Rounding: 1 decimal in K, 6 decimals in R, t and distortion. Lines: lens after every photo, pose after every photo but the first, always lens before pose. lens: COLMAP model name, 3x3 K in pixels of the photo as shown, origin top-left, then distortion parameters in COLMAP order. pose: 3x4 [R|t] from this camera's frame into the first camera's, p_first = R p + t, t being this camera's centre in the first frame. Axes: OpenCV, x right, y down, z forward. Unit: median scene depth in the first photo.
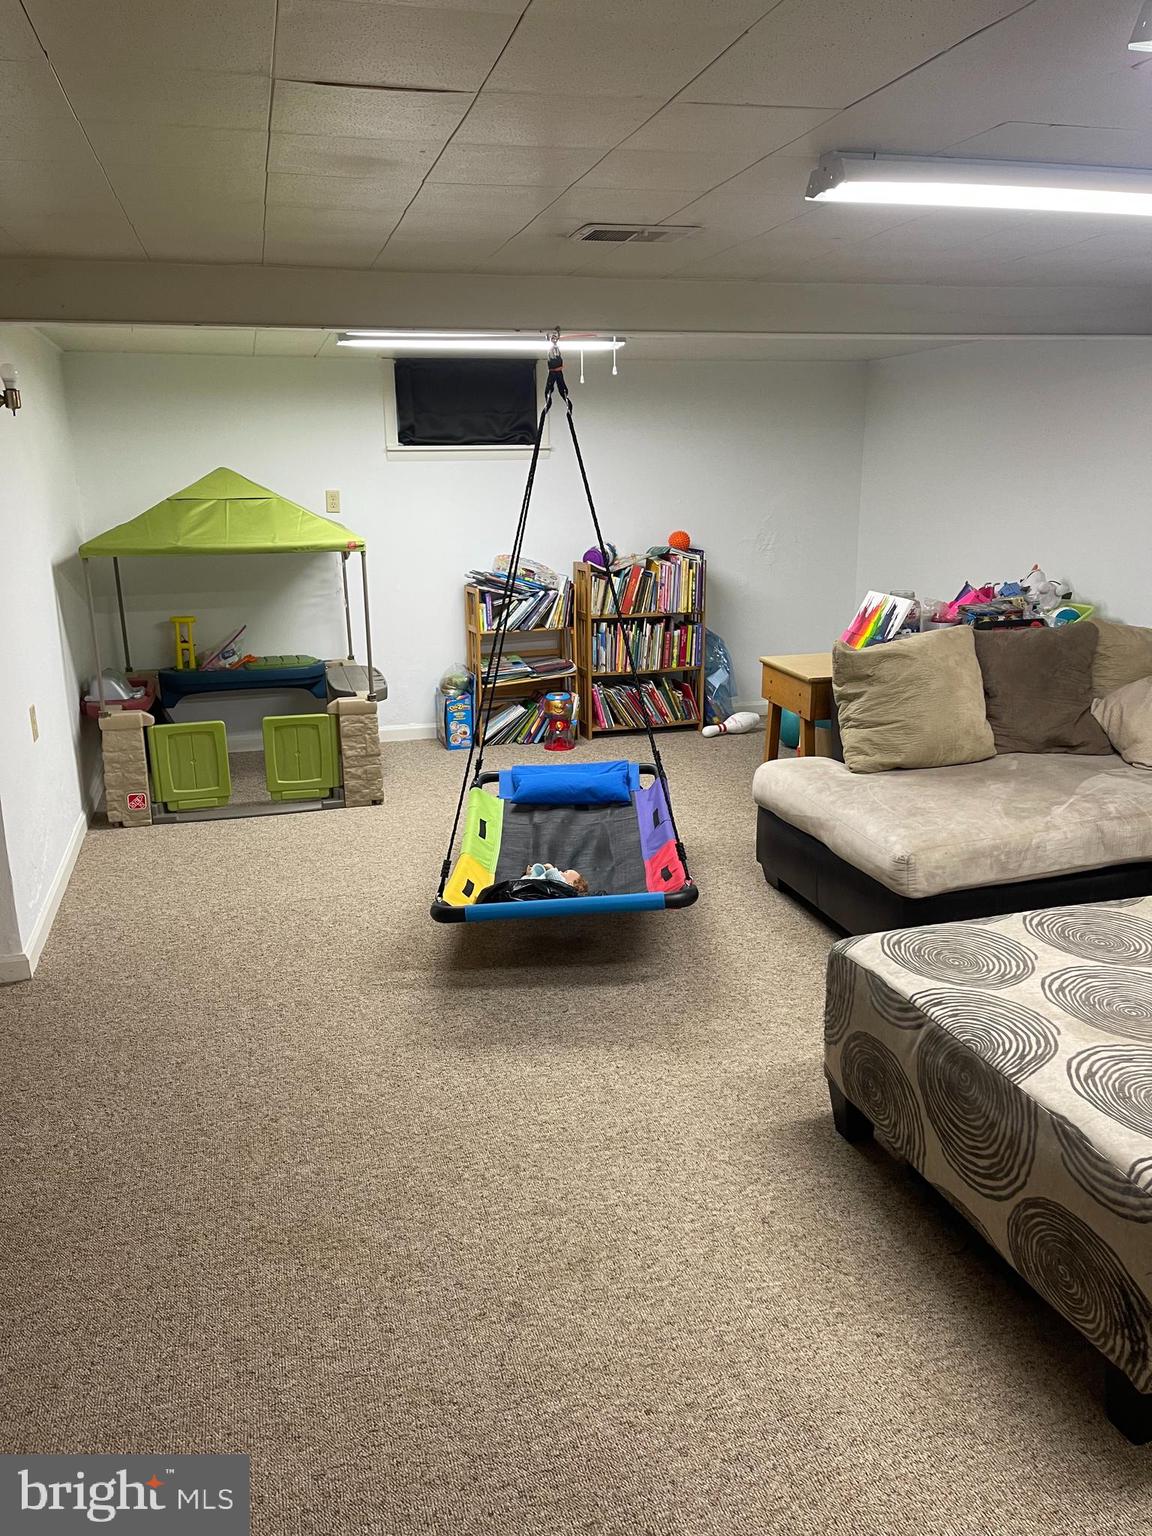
lens RADIAL K [[1160.9, 0, 576.0], [0, 1160.9, 768.0], [0, 0, 1]] dist [0.080276, -0.094237]
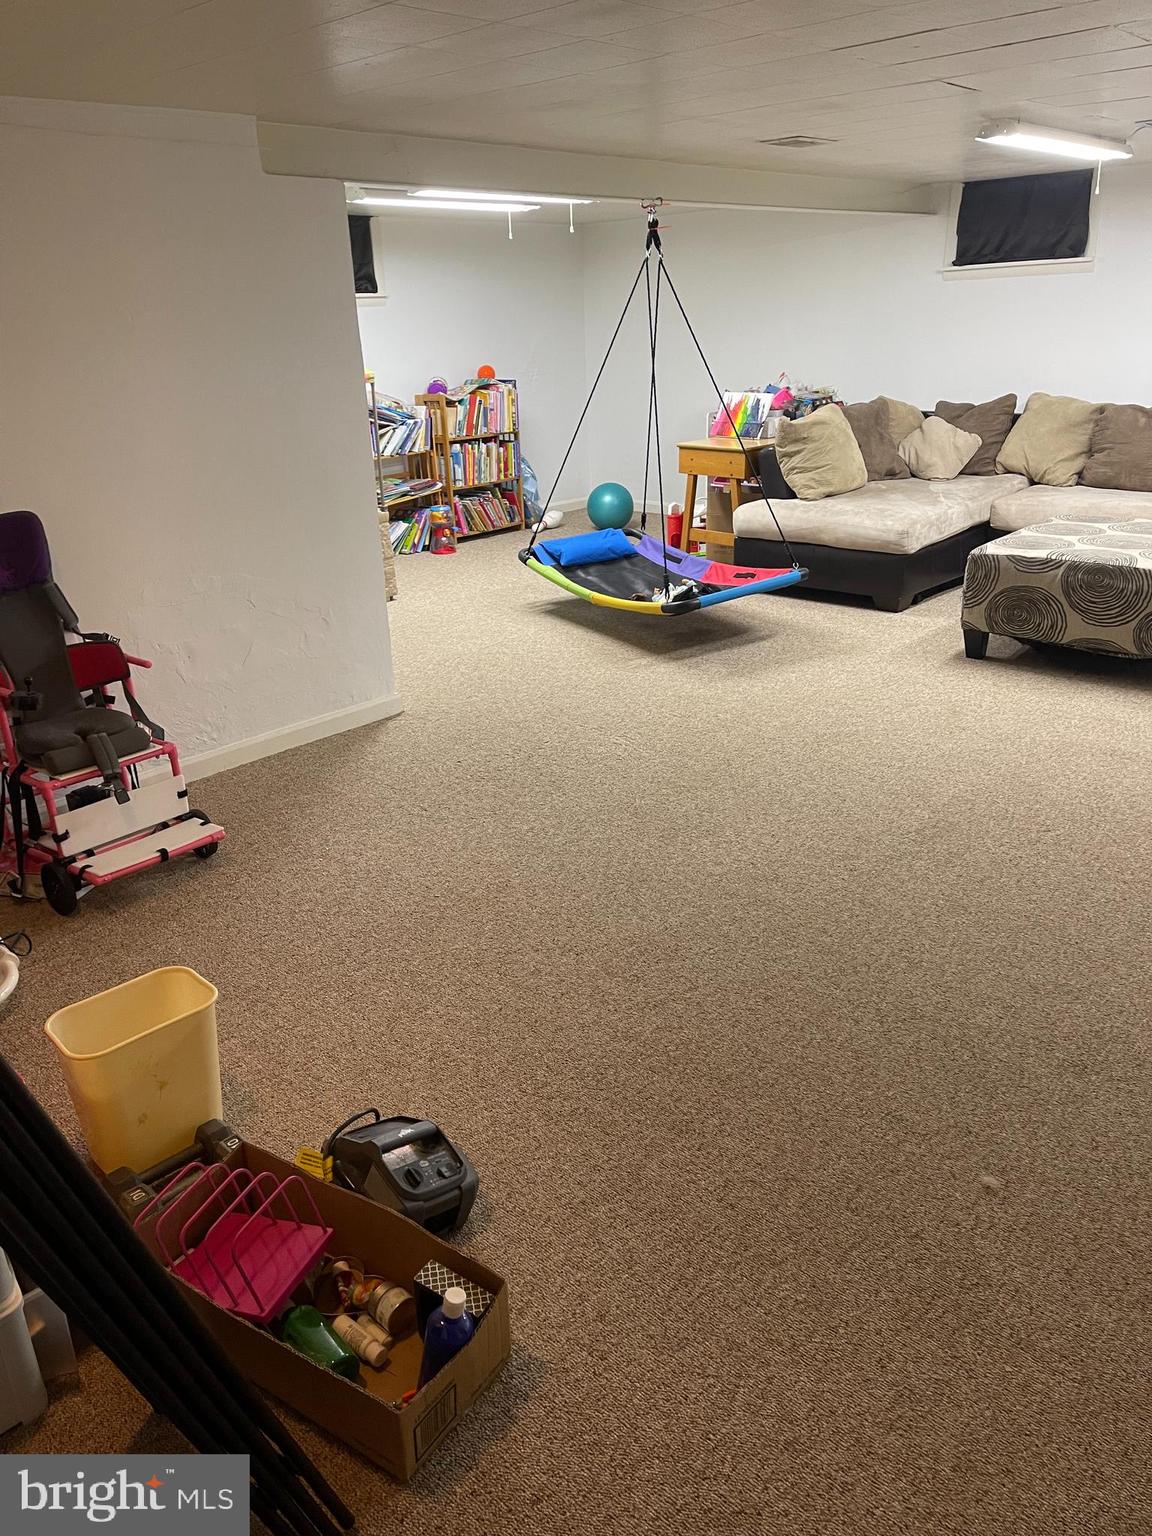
lens RADIAL K [[1199.9, 0, 576.0], [0, 1199.9, 768.0], [0, 0, 1]] dist [0.031328, 0.002458]
pose [[0.841121, -0.205491, 0.500290, -0.568294], [0.157747, 0.978001, 0.136494, 0.053046], [-0.517332, -0.035888, 0.855032, -0.144247]]
